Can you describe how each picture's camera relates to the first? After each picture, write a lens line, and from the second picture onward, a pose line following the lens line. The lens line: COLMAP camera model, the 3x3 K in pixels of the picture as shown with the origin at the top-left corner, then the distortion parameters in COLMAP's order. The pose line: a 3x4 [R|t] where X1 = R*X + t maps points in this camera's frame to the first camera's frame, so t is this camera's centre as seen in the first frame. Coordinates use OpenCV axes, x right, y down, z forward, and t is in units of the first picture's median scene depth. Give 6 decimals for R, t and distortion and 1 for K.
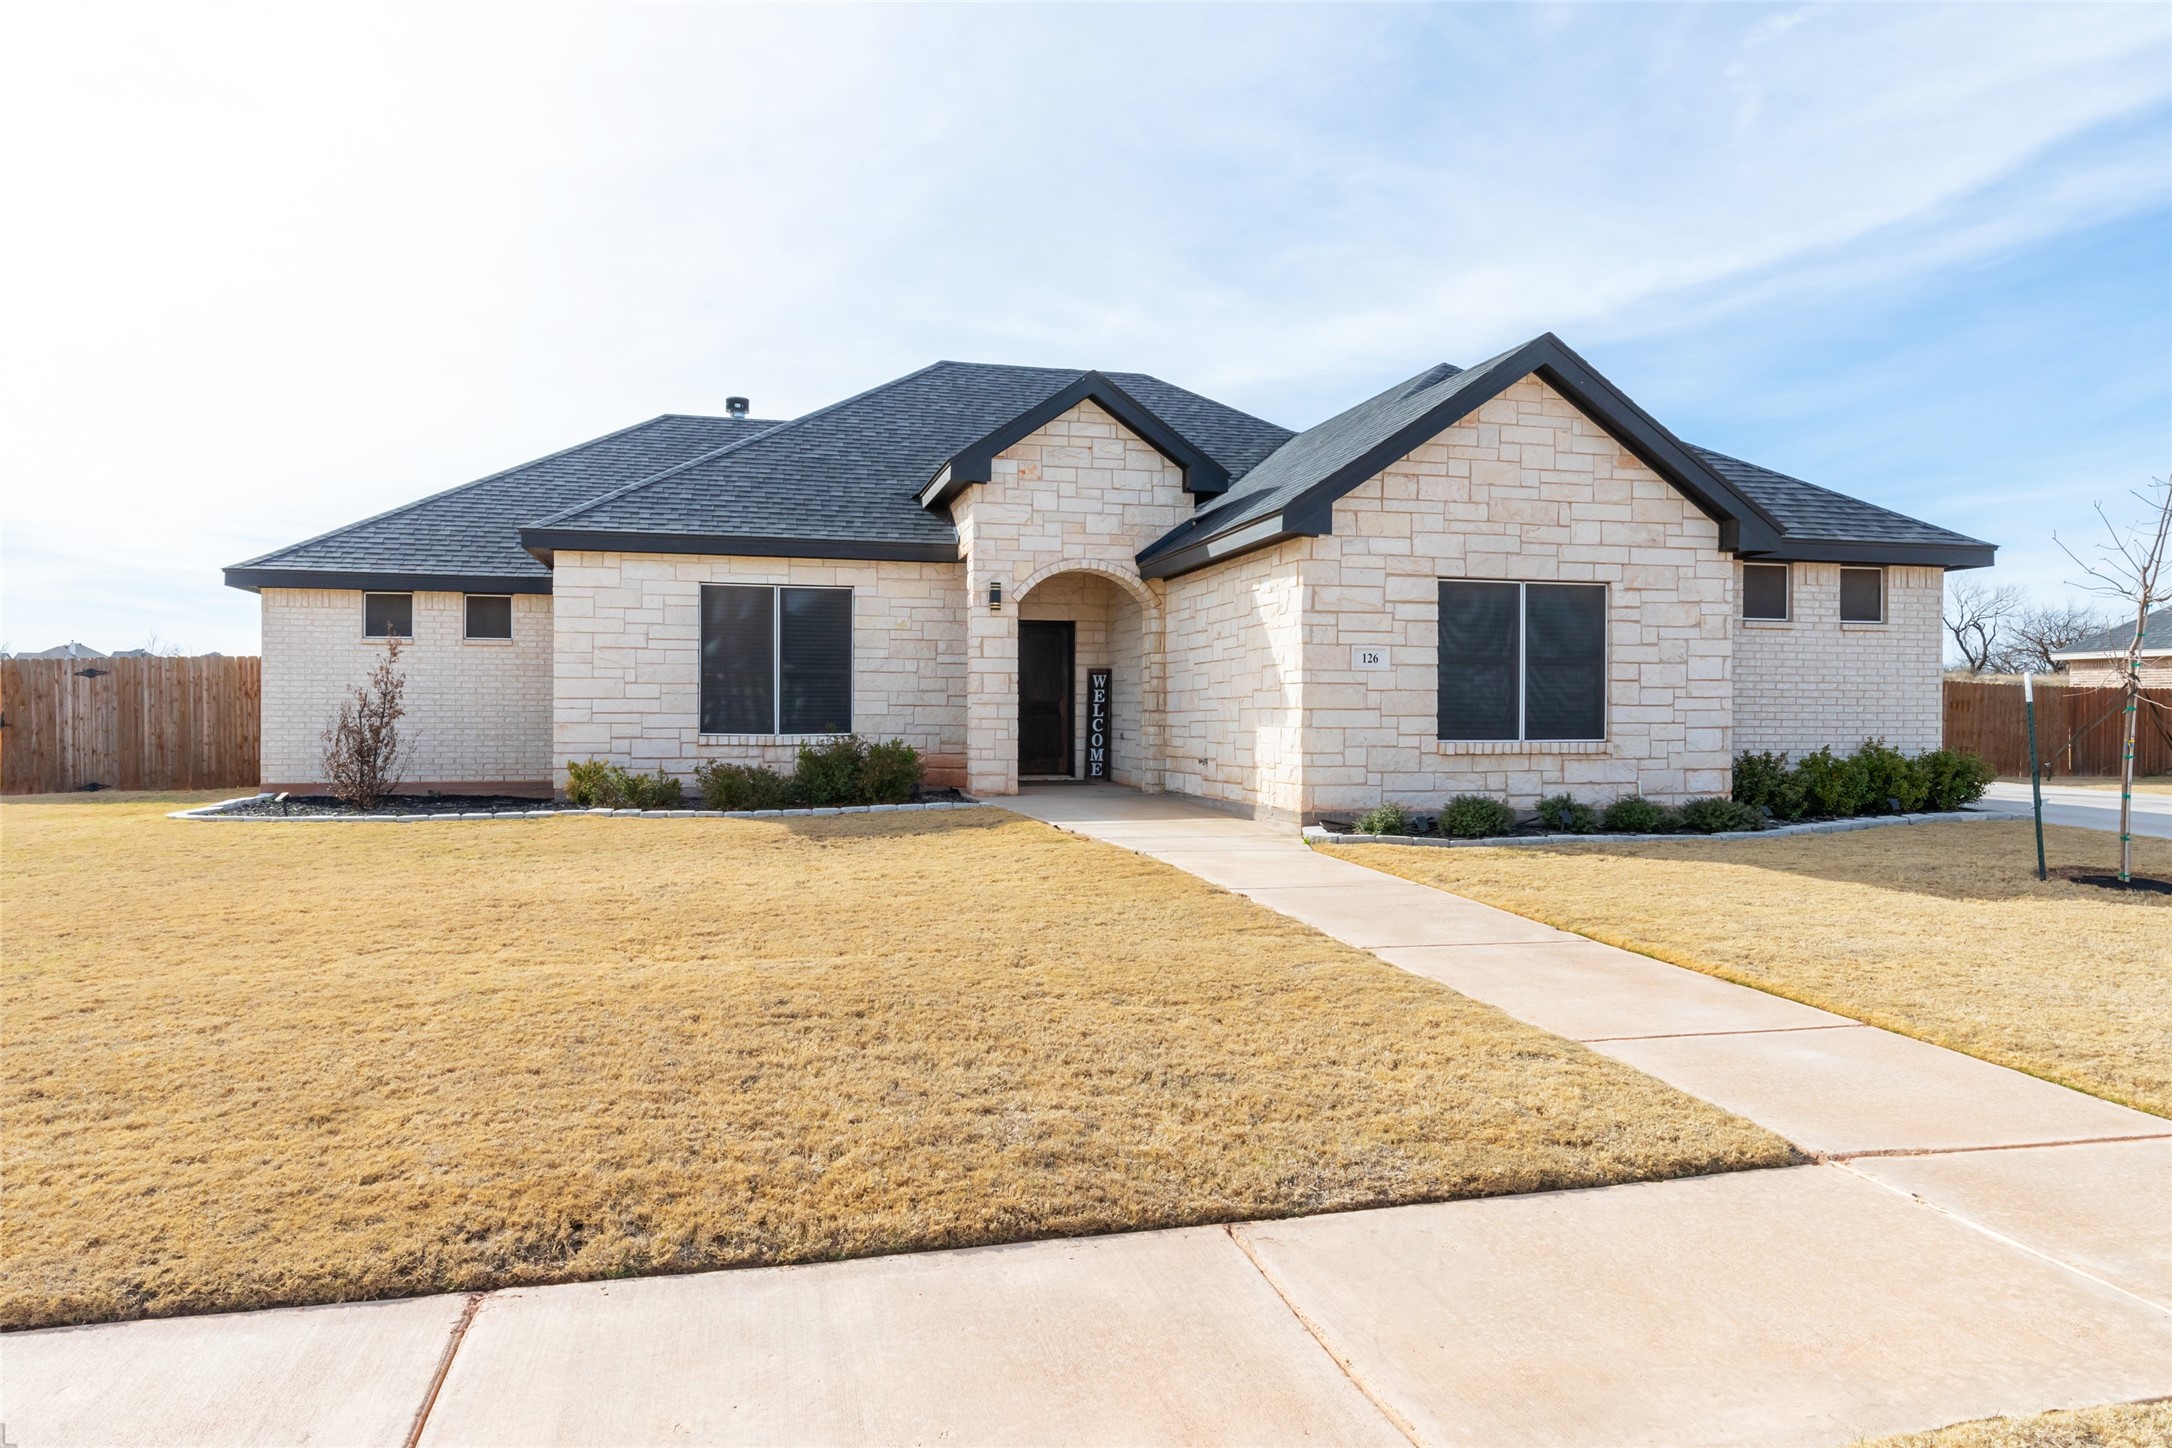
lens RADIAL K [[1309.6, 0, 1088.9], [0, 1309.6, 719.6], [0, 0, 1]] dist [-0.007781, -0.000367]
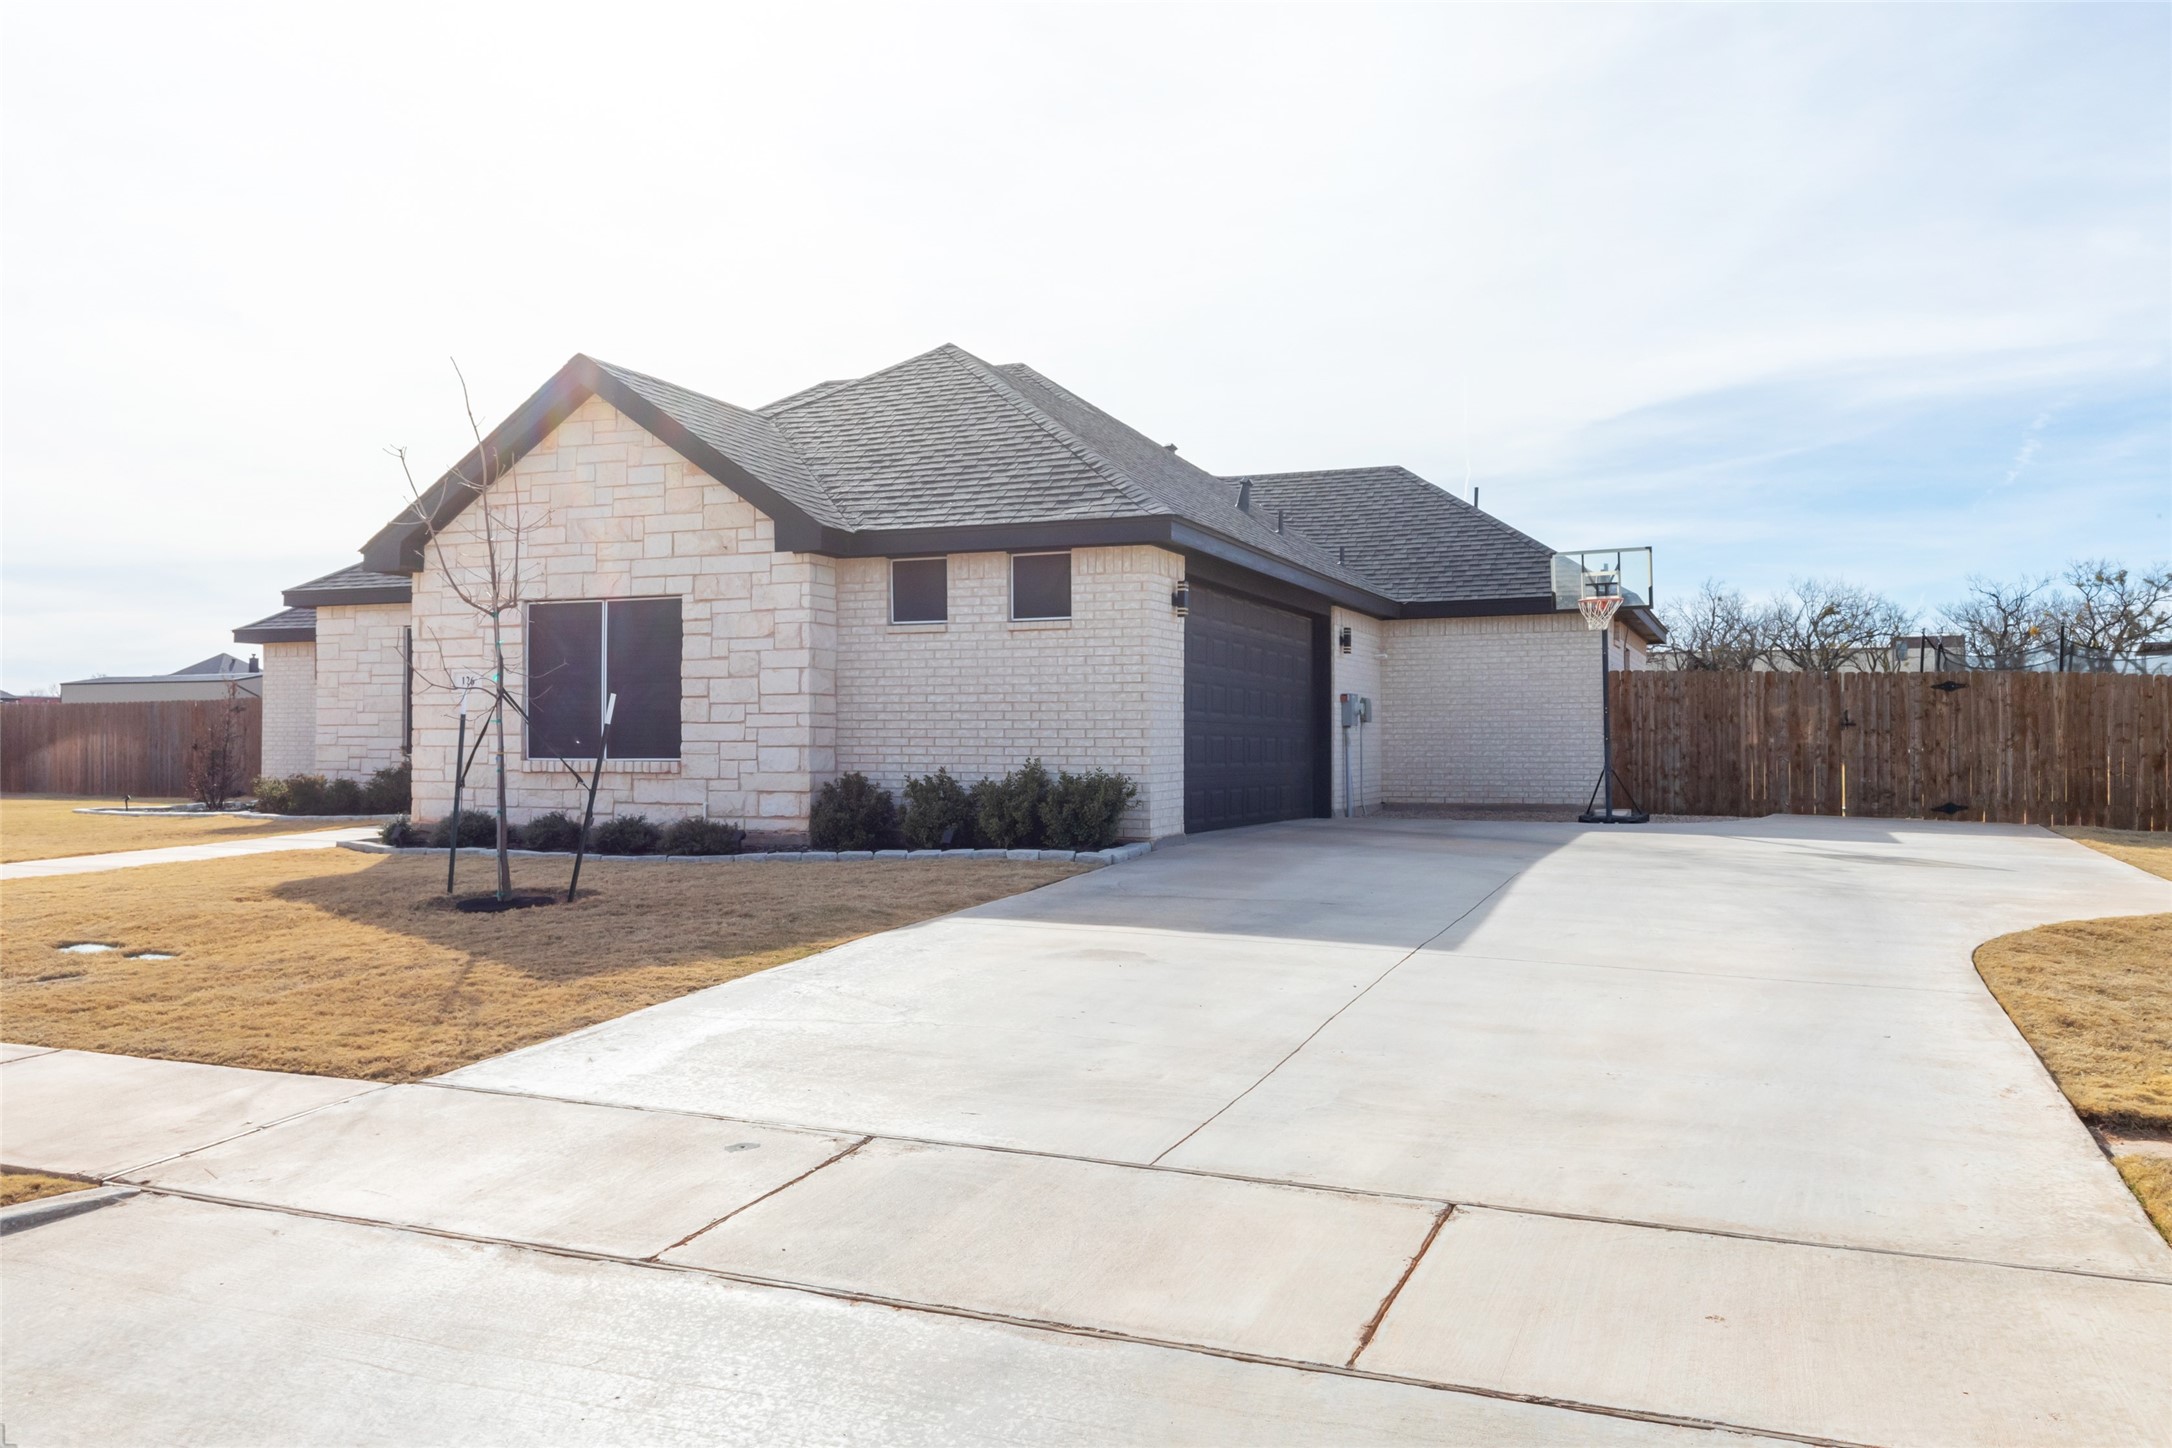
lens RADIAL K [[1598.8, 0, 1081.0], [0, 1598.8, 725.2], [0, 0, 1]] dist [-0.007111, -0.000400]
pose [[0.823305, -0.008564, -0.567534, 1.289539], [-0.001121, 0.999860, -0.016714, 0.010064], [0.567598, 0.014397, 0.823180, 0.199252]]
